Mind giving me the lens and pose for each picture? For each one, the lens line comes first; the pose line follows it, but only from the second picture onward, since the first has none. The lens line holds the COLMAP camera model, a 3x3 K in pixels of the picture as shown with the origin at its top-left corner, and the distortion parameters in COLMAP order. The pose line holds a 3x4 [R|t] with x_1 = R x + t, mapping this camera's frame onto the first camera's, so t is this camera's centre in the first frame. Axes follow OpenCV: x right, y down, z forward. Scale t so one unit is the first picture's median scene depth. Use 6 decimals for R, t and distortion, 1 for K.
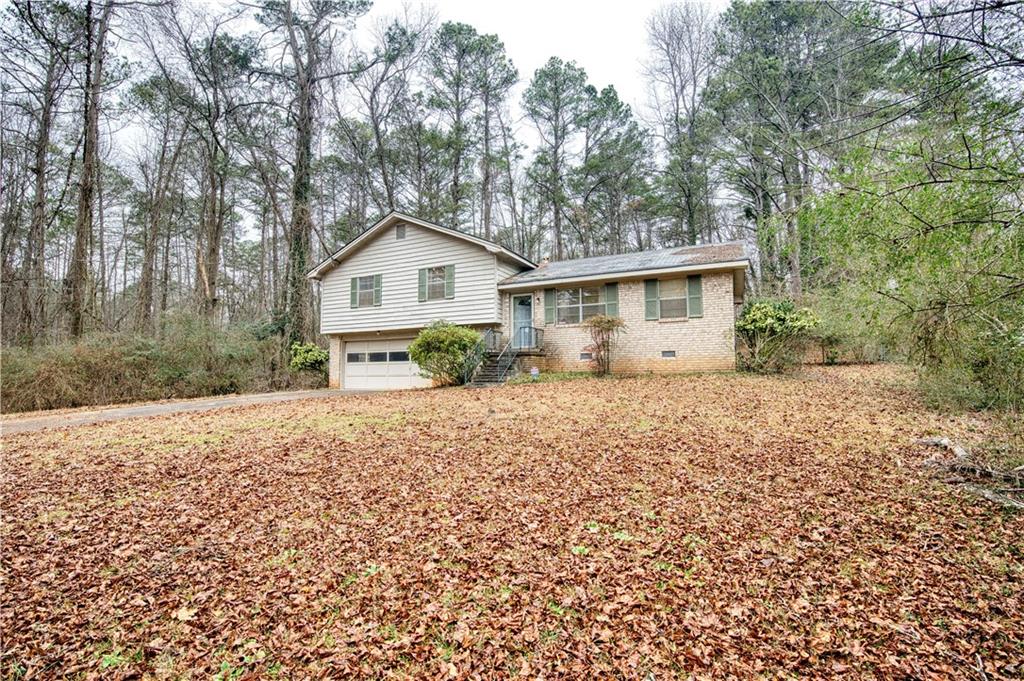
lens RADIAL K [[461.6, 0, 512.0], [0, 461.6, 340.5], [0, 0, 1]] dist [-0.023268, -0.000054]
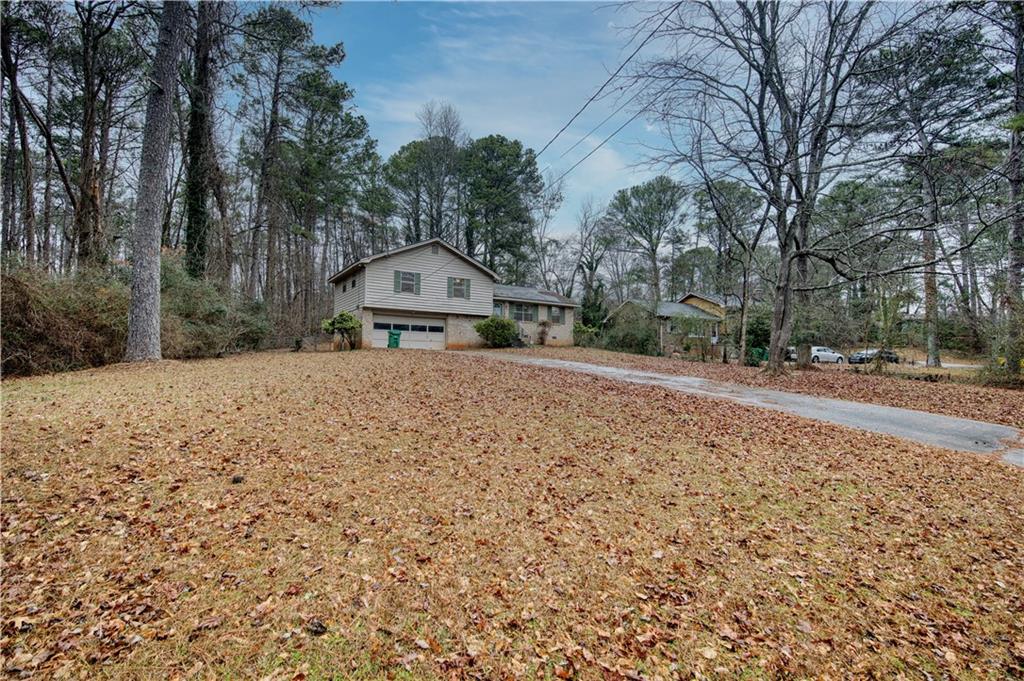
lens RADIAL K [[461.6, 0, 512.0], [0, 461.6, 340.5], [0, 0, 1]] dist [-0.023268, -0.000054]
pose [[0.514935, 0.048287, 0.855868, -1.595905], [-0.086397, 0.996252, -0.004227, 0.062354], [-0.852865, -0.071768, 0.517176, -0.062707]]
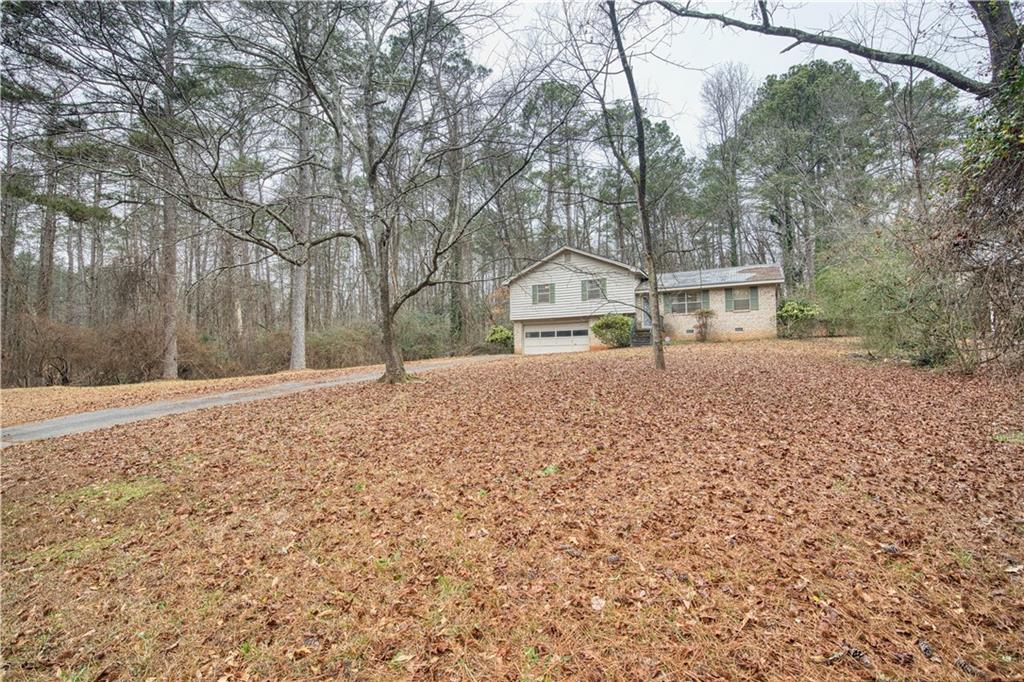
lens RADIAL K [[461.6, 0, 512.0], [0, 461.6, 341.0], [0, 0, 1]] dist [-0.023268, -0.000054]
pose [[0.999622, -0.005699, -0.026883, -0.442242], [0.006488, 0.999547, 0.029389, 0.013032], [0.026703, -0.029552, 0.999206, -0.732078]]
